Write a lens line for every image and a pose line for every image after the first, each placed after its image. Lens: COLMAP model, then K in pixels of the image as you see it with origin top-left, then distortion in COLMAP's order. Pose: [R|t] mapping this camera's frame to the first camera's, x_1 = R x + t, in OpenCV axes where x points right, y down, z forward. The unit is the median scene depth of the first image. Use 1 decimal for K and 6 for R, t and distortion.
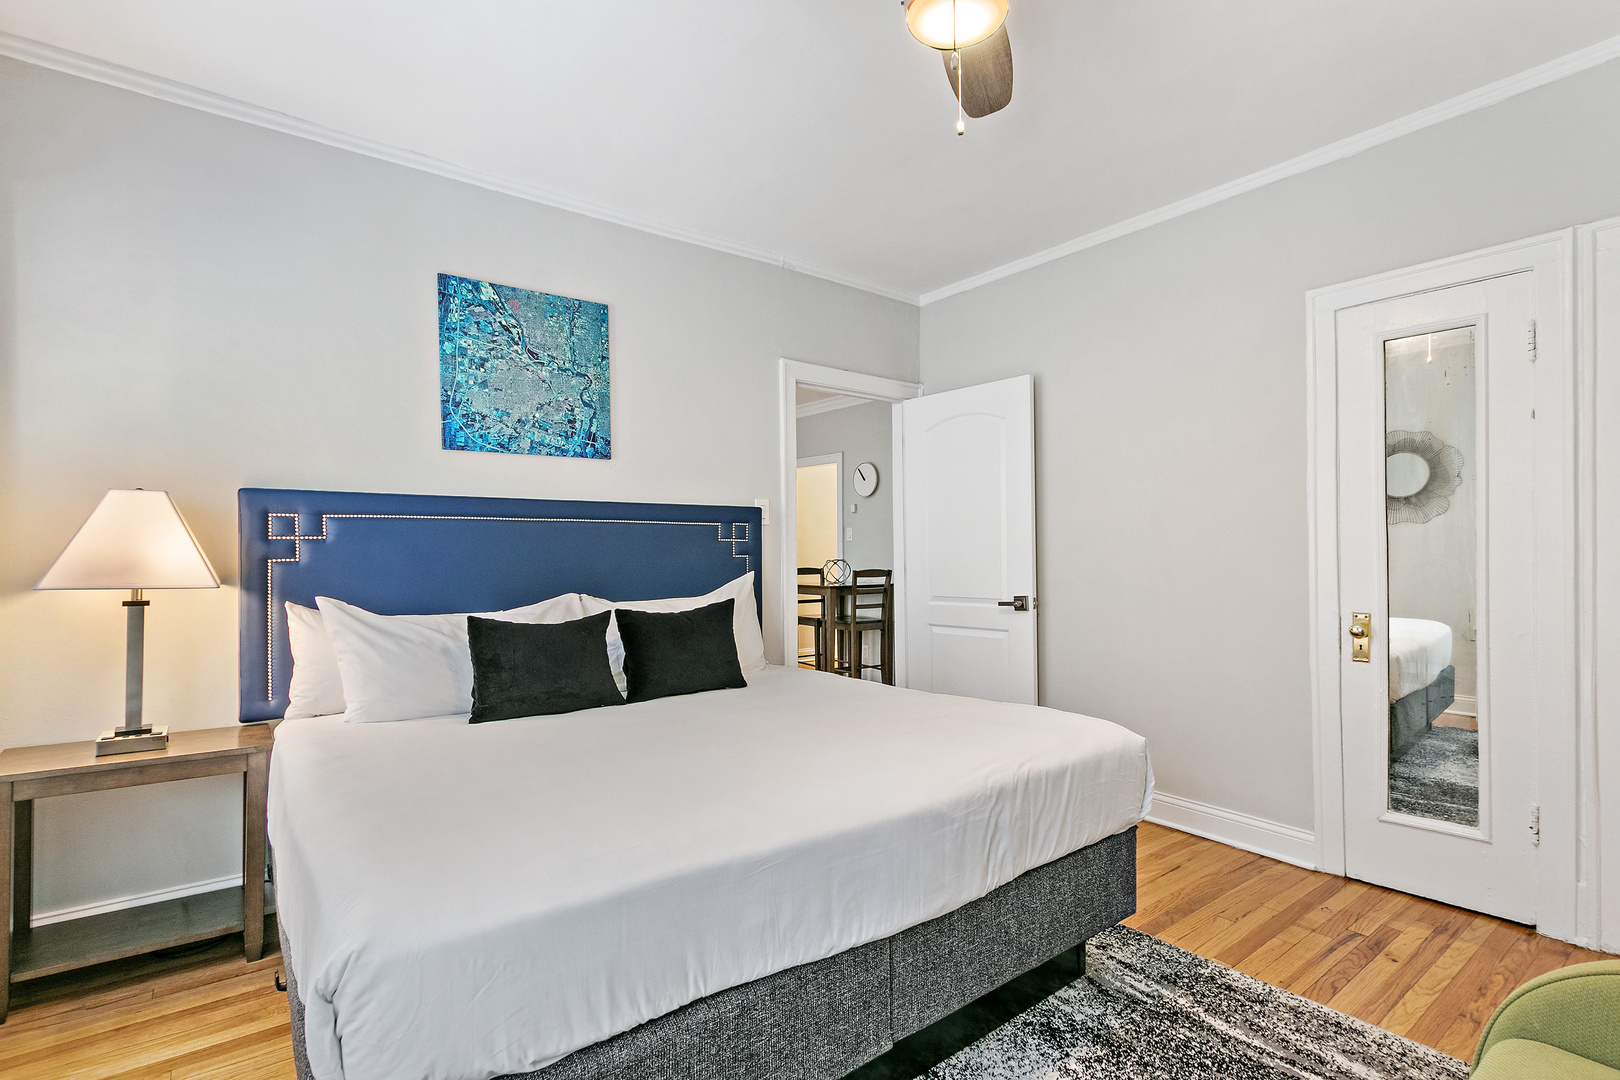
lens RADIAL K [[752.2, 0, 802.9], [0, 752.2, 542.3], [0, 0, 1]] dist [0.008094, 0.001547]
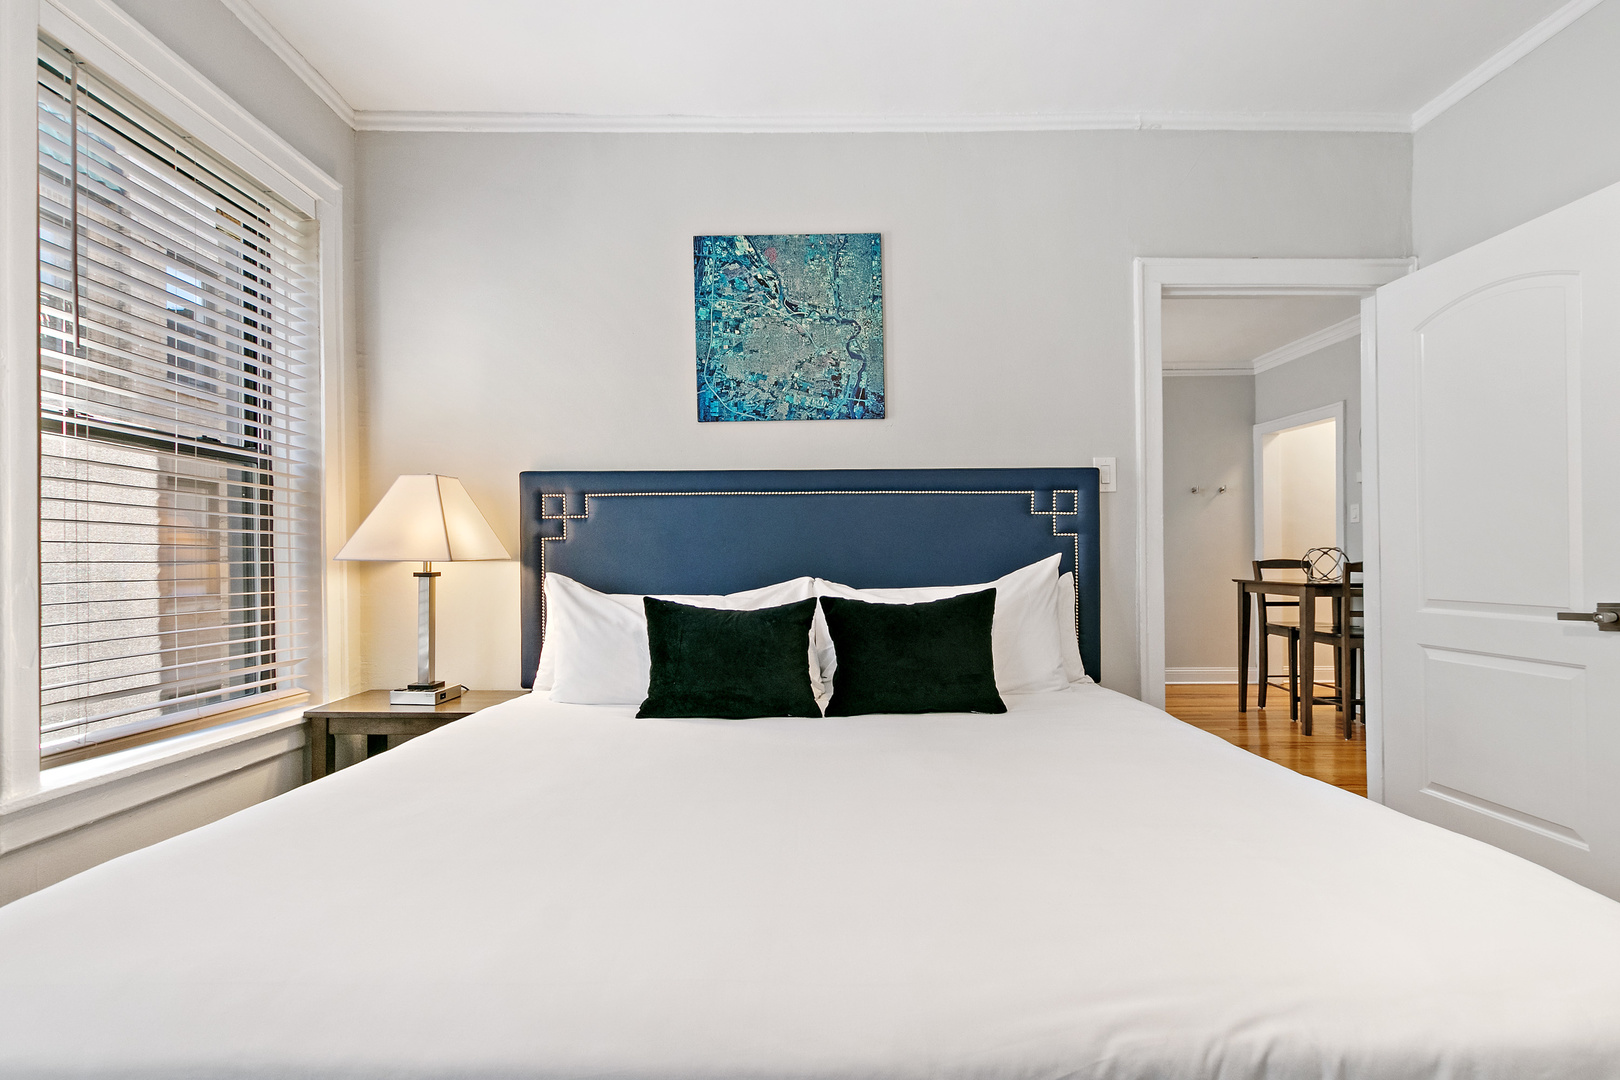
lens RADIAL K [[752.2, 0, 811.7], [0, 752.2, 547.7], [0, 0, 1]] dist [0.008094, 0.001547]
pose [[0.809185, -0.003816, -0.587542, 0.184759], [0.011674, 0.999886, 0.009583, 0.026047], [0.587438, -0.014613, 0.809137, 0.306345]]
